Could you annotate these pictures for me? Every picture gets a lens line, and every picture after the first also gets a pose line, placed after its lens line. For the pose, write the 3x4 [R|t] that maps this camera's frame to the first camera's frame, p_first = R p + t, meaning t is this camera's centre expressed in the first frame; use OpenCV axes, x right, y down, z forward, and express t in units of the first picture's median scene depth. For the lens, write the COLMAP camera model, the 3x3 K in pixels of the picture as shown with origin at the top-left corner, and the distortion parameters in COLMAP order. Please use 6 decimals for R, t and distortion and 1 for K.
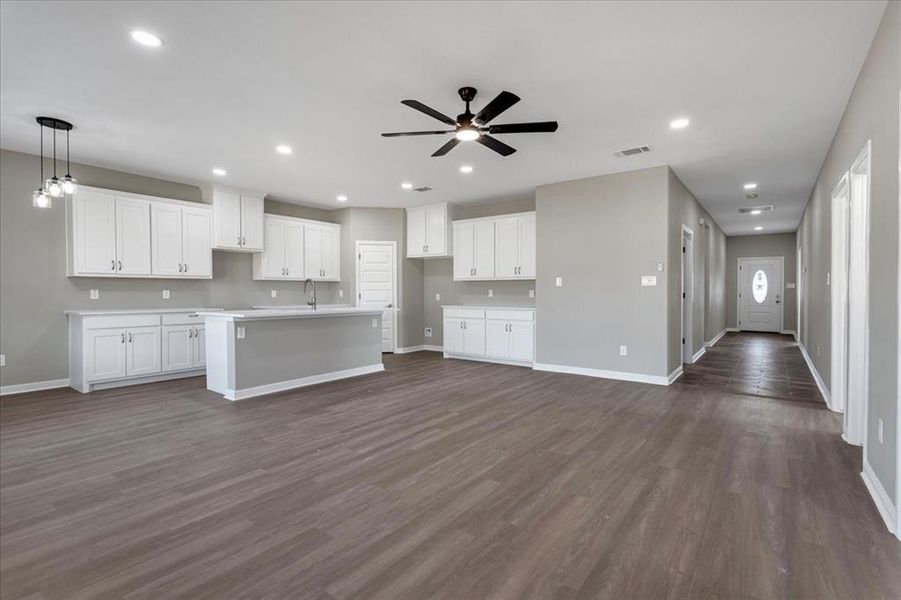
lens RADIAL K [[424.2, 0, 456.7], [0, 424.2, 296.1], [0, 0, 1]] dist [0.002154, 0.001075]
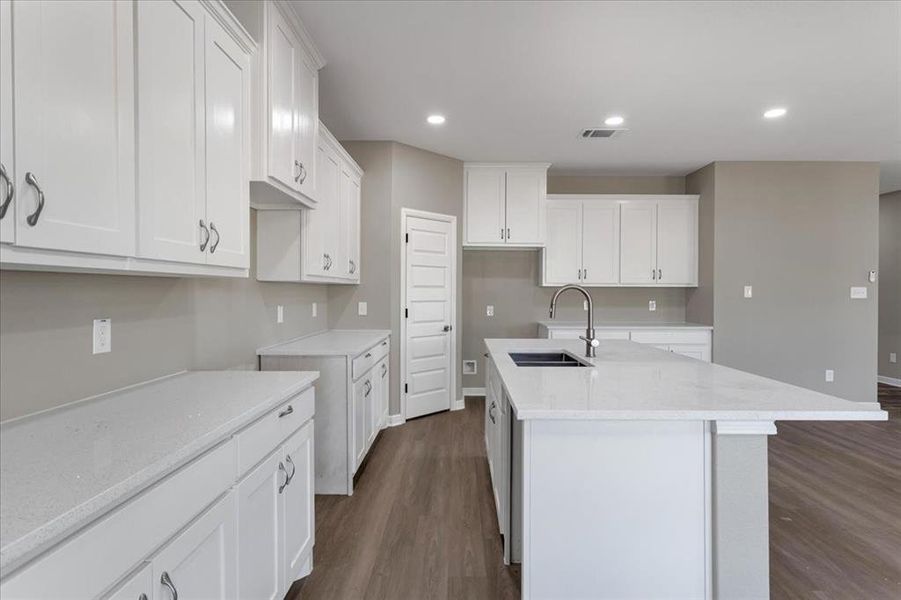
lens RADIAL K [[457.1, 0, 456.0], [0, 457.1, 297.5], [0, 0, 1]] dist [-0.009531, 0.004609]
pose [[0.807786, -0.003827, 0.589463, -0.723495], [0.002429, 0.999992, 0.003163, -0.029842], [-0.589470, -0.001123, 0.807789, 0.709219]]
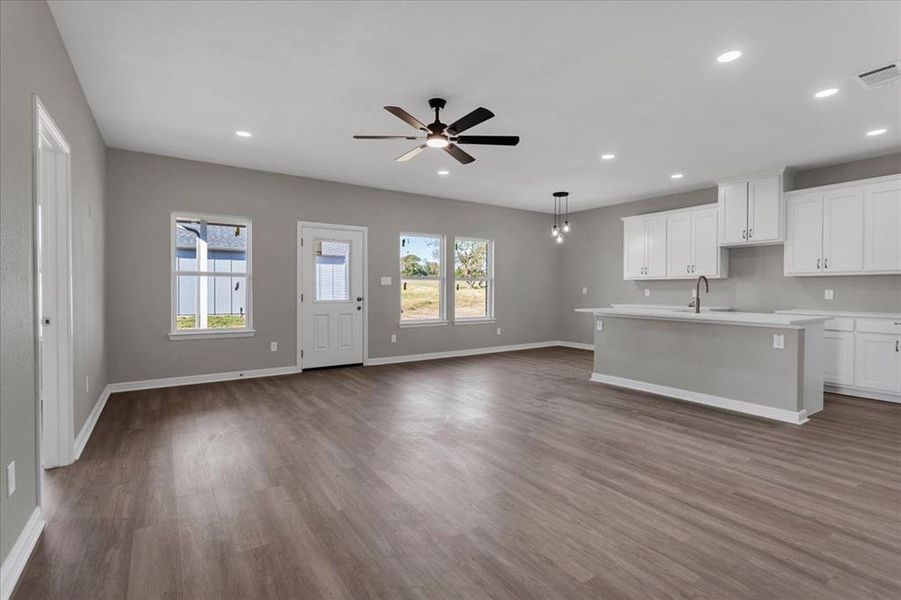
lens RADIAL K [[424.2, 0, 456.7], [0, 424.2, 296.7], [0, 0, 1]] dist [0.002154, 0.001075]
pose [[-0.322869, 0.014520, -0.946332, 0.605924], [-0.013127, 0.999717, 0.019818, -0.009939], [0.946353, 0.018821, -0.322587, 0.825695]]
